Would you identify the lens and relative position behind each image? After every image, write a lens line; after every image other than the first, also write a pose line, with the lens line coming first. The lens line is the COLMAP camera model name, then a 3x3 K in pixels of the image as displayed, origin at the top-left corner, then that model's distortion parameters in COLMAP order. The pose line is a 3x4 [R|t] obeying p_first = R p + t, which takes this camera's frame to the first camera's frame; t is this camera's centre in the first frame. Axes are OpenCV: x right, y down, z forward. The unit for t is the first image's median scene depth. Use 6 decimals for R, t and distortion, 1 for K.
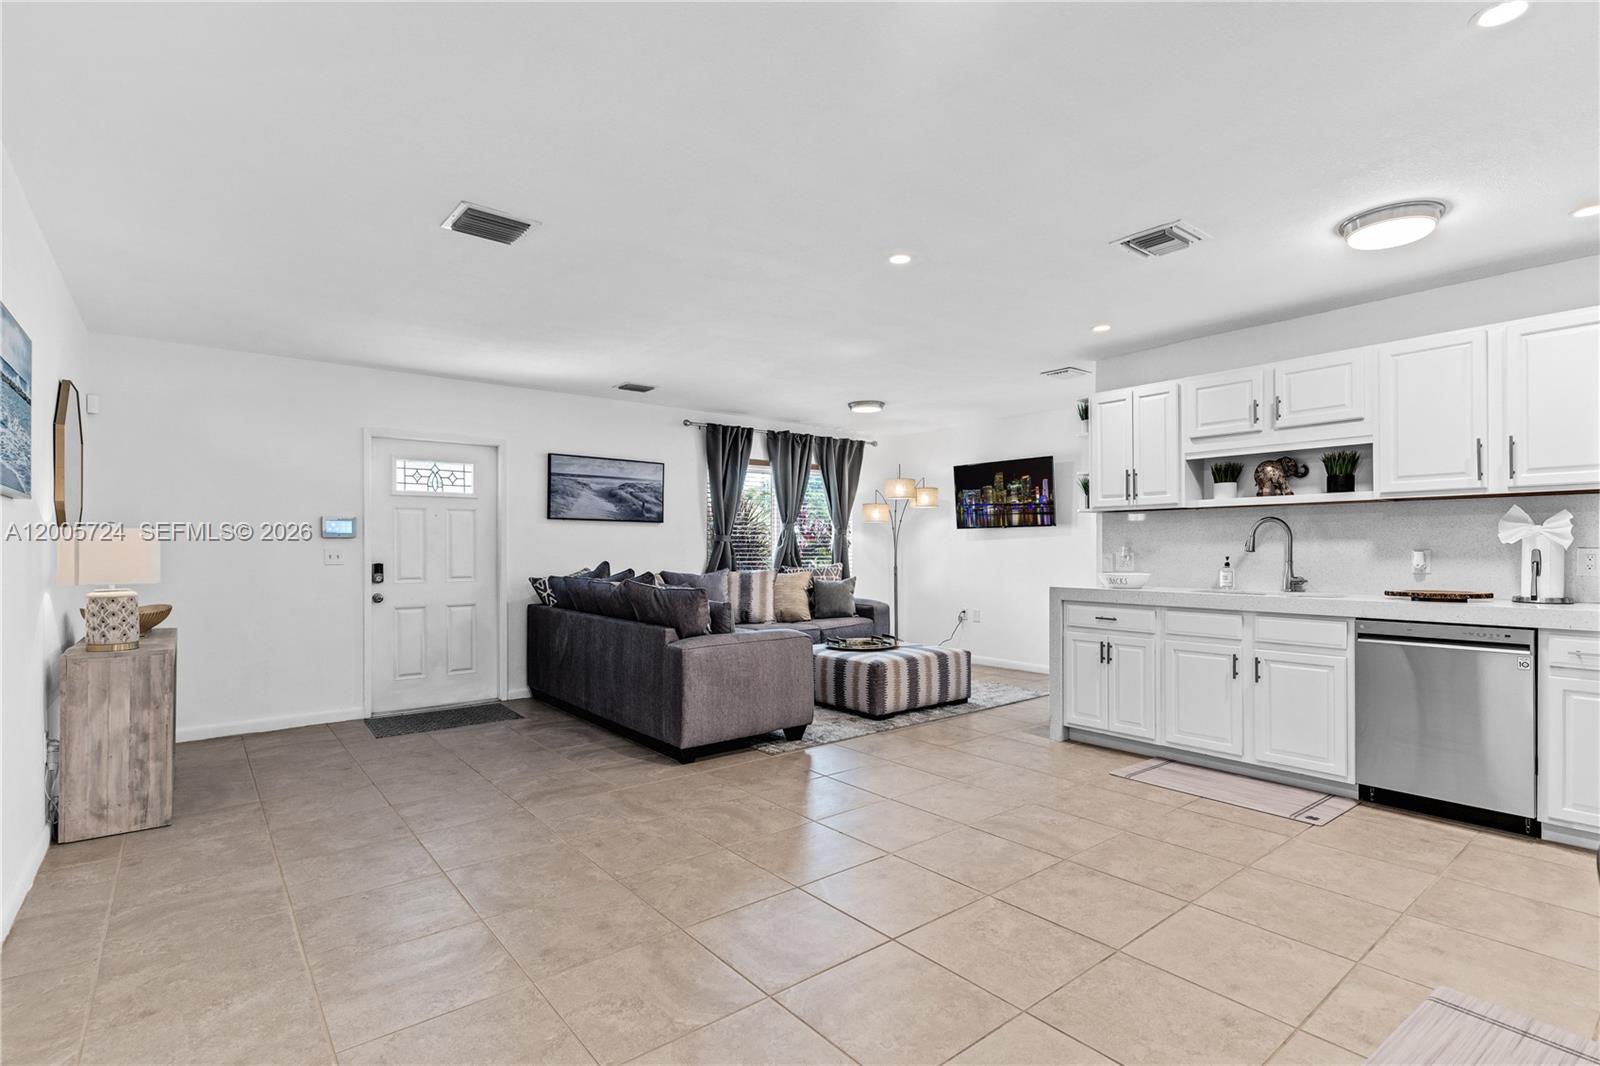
lens RADIAL K [[759.9, 0, 798.5], [0, 759.9, 559.3], [0, 0, 1]] dist [0.000949, 0.000059]
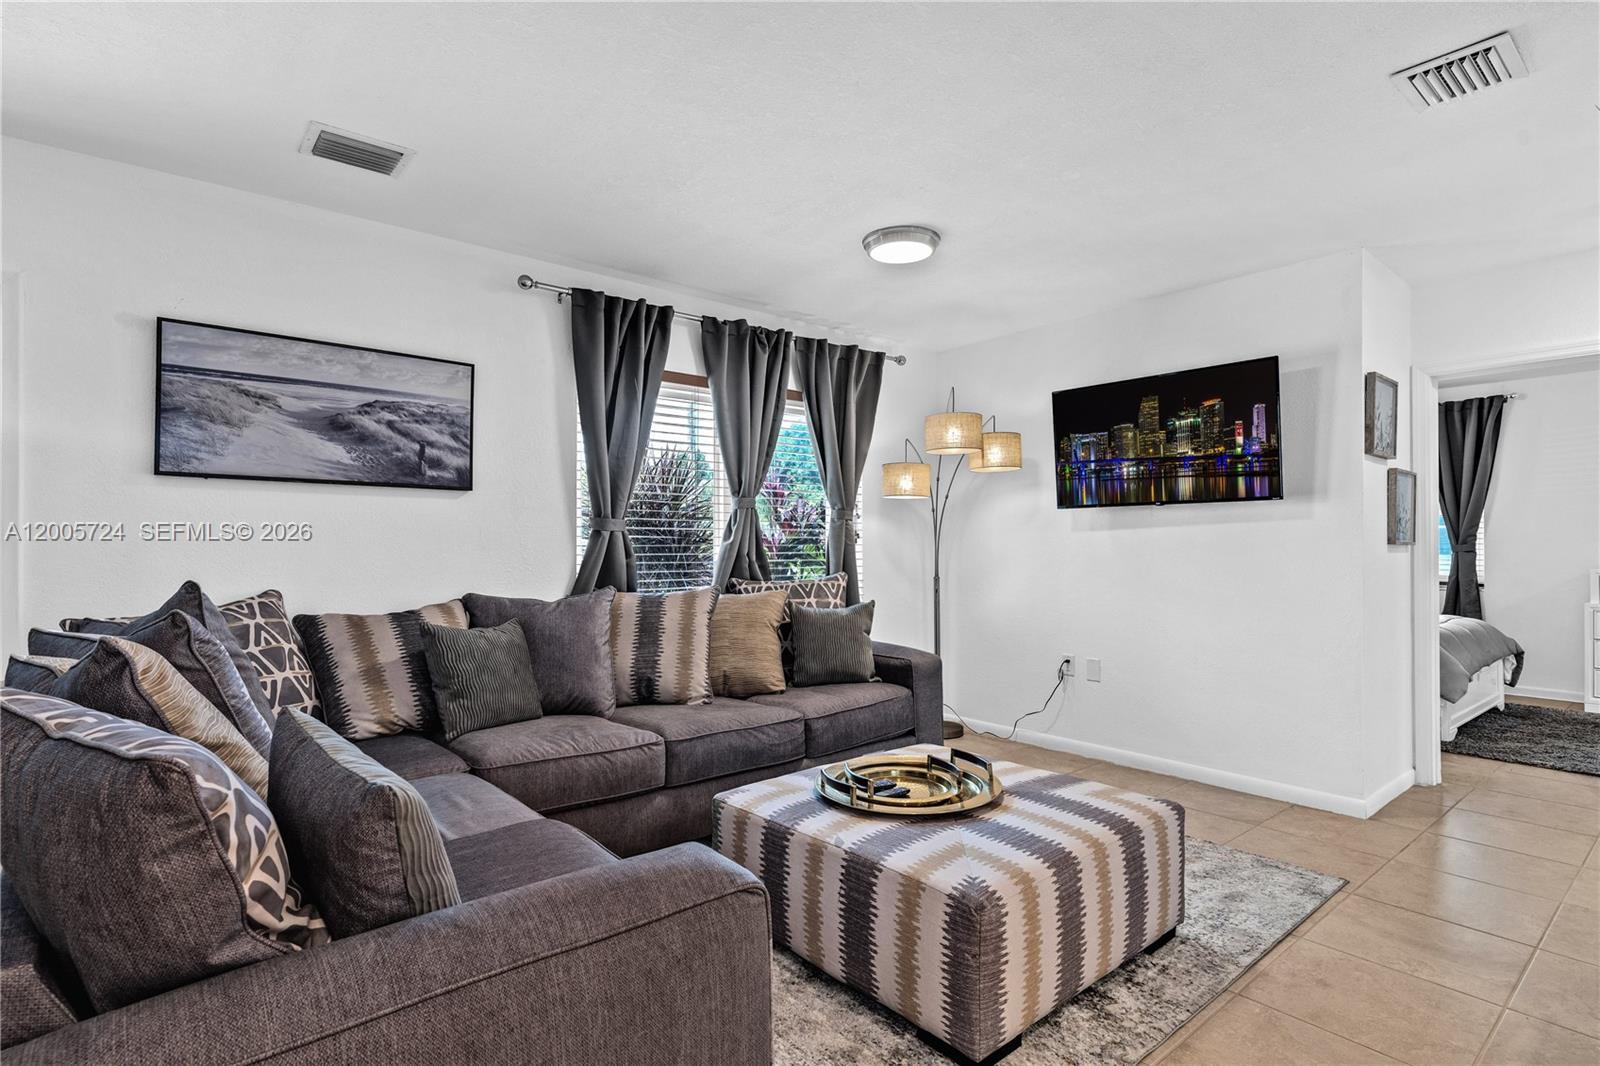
lens RADIAL K [[791.6, 0, 800.0], [0, 791.6, 533.0], [0, 0, 1]] dist [-0.001574, 0.000160]
pose [[0.999820, -0.000345, 0.018960, 0.016779], [0.000920, 0.999540, -0.030314, -0.006747], [-0.018940, 0.030326, 0.999361, 0.515036]]
